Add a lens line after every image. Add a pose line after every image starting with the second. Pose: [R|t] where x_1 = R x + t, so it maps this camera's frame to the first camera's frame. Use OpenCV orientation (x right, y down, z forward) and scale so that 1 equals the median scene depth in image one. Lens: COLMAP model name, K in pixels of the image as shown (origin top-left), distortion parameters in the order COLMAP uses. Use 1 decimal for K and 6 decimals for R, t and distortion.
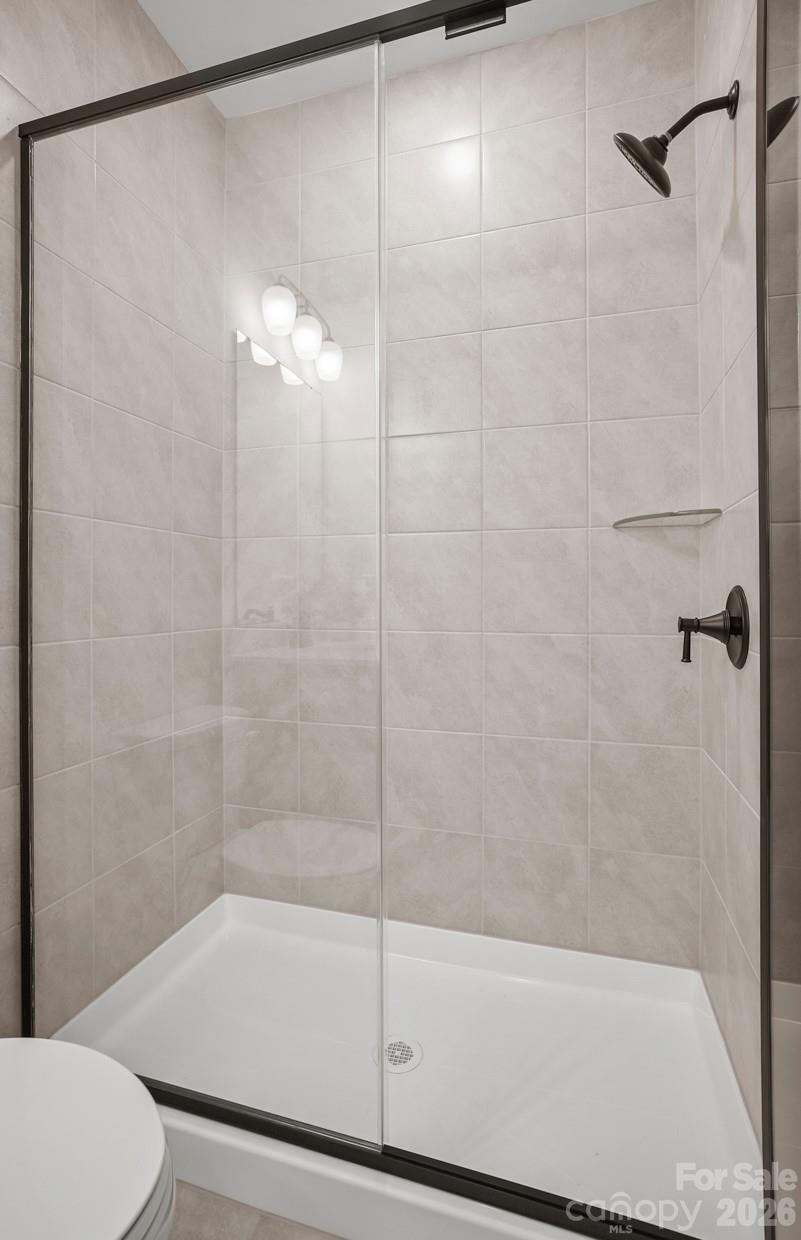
lens RADIAL K [[571.5, 0, 406.4], [0, 571.5, 594.7], [0, 0, 1]] dist [-0.047714, 0.026636]
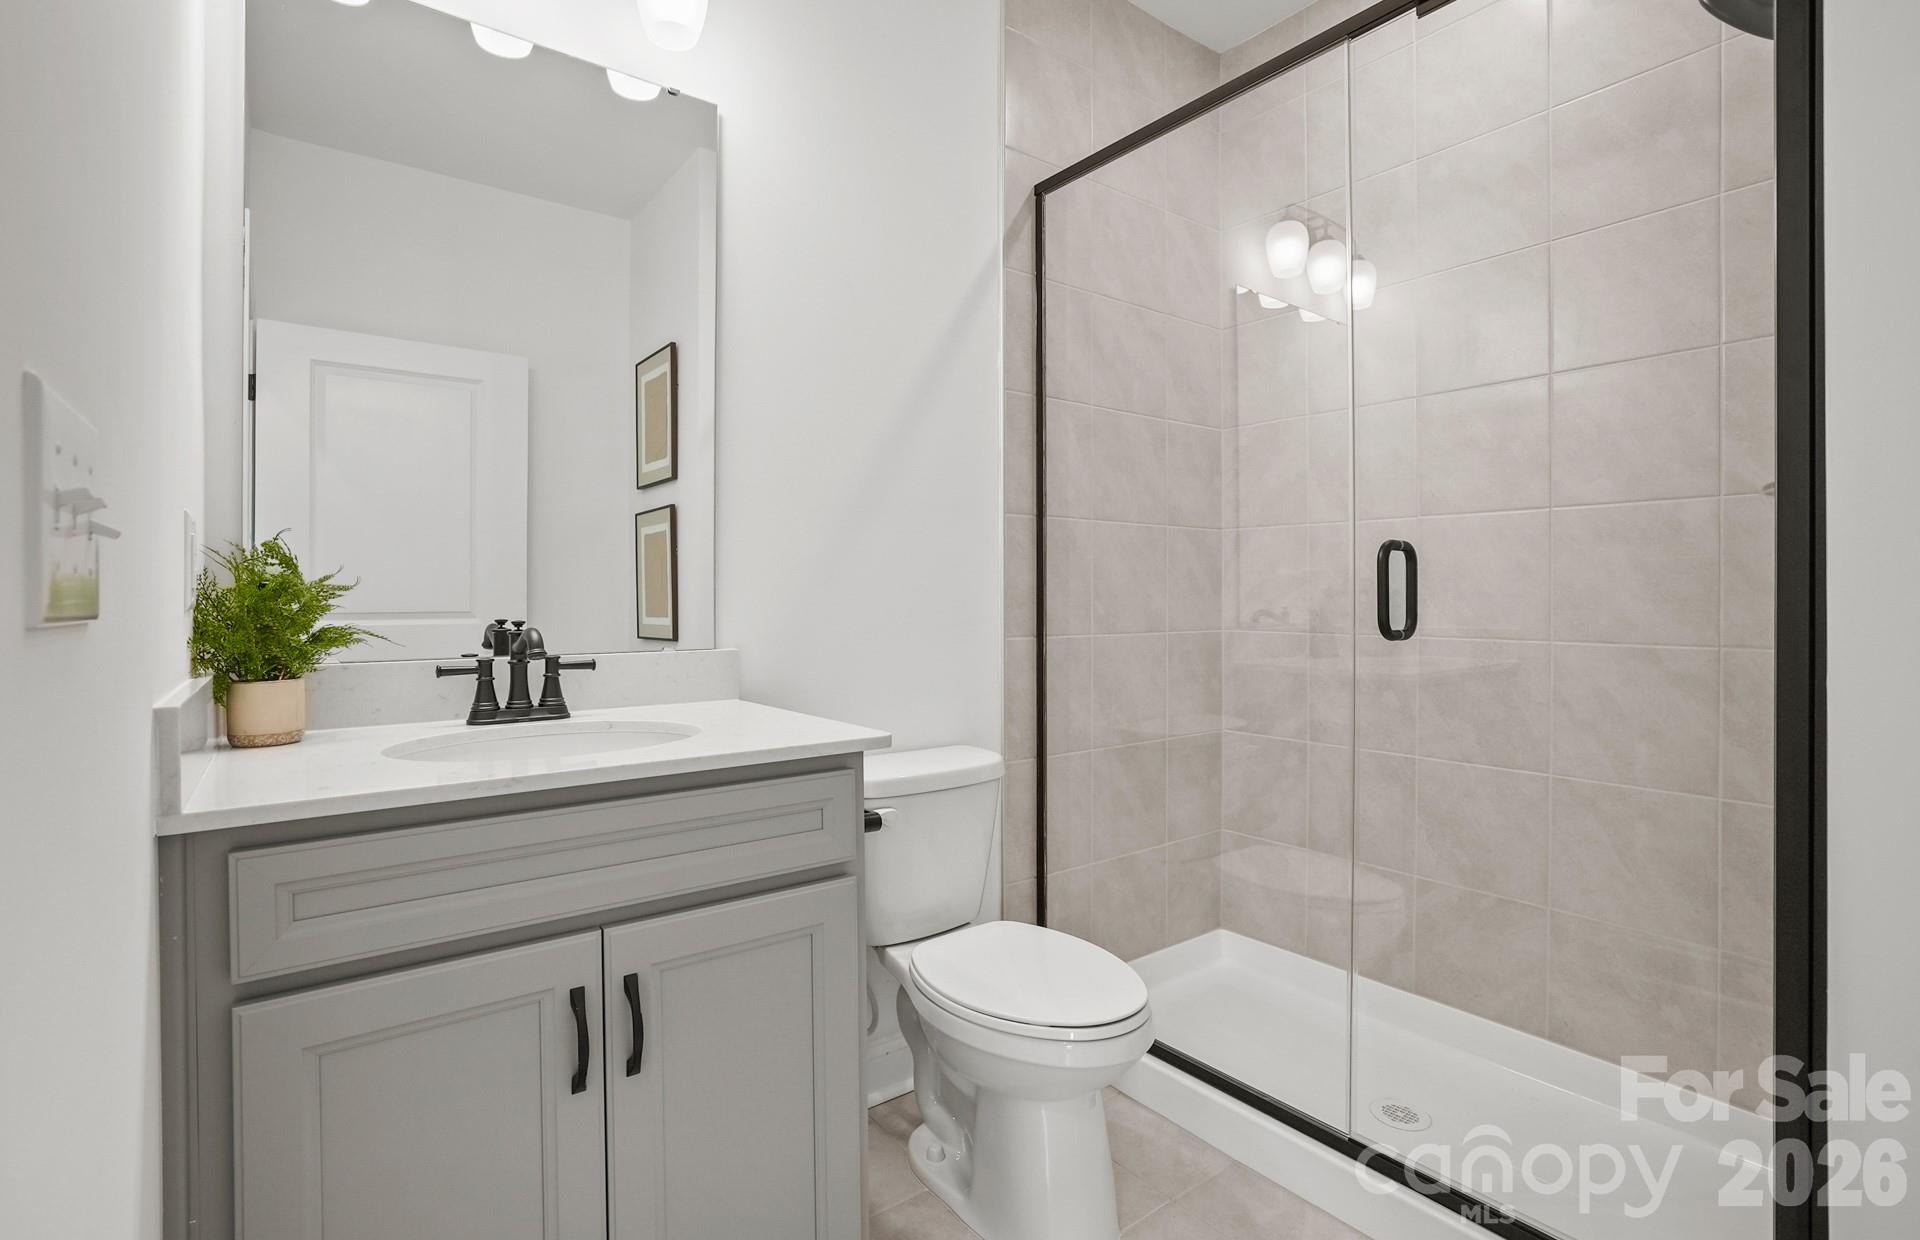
lens RADIAL K [[884.9, 0, 959.3], [0, 884.9, 600.2], [0, 0, 1]] dist [-0.047714, 0.026636]
pose [[0.802213, 0.002270, -0.597033, 0.188655], [0.002550, 0.999971, 0.007228, 0.000954], [0.597032, -0.007320, 0.802184, -0.390504]]
